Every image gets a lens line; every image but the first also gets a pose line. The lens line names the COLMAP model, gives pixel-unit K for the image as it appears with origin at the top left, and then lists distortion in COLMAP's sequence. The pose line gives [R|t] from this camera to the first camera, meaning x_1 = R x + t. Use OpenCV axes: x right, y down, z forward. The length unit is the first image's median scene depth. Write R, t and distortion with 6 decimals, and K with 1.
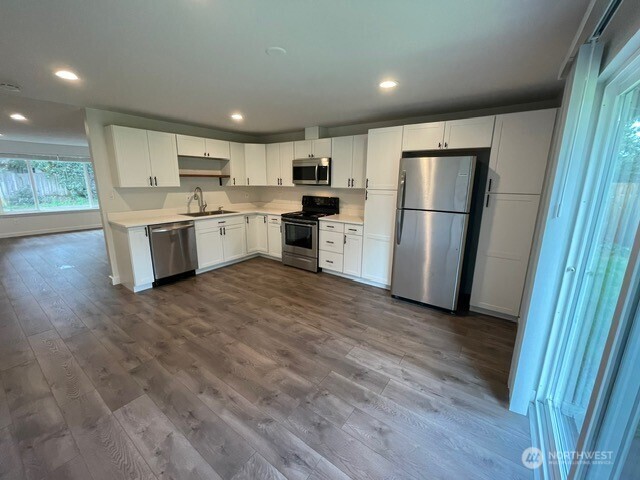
lens RADIAL K [[259.3, 0, 324.7], [0, 259.3, 236.6], [0, 0, 1]] dist [0.001480, 0.000186]
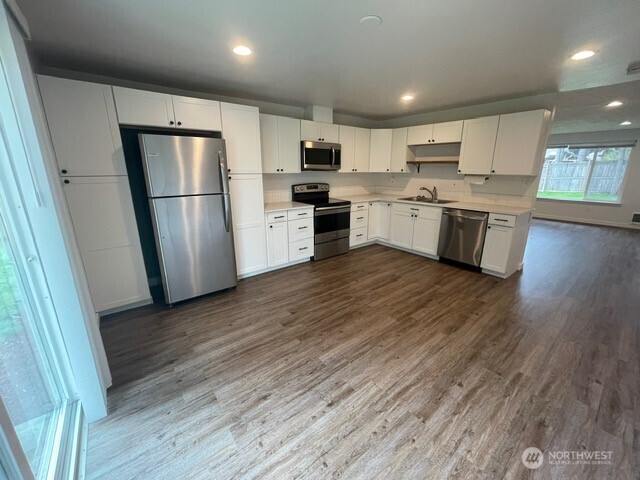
lens RADIAL K [[259.3, 0, 325.6], [0, 259.3, 240.9], [0, 0, 1]] dist [0.001480, 0.000186]
pose [[0.261043, -0.281306, 0.923431, -1.042776], [0.201785, 0.951367, 0.232774, -0.177309], [-0.944002, 0.125571, 0.305111, 0.761931]]
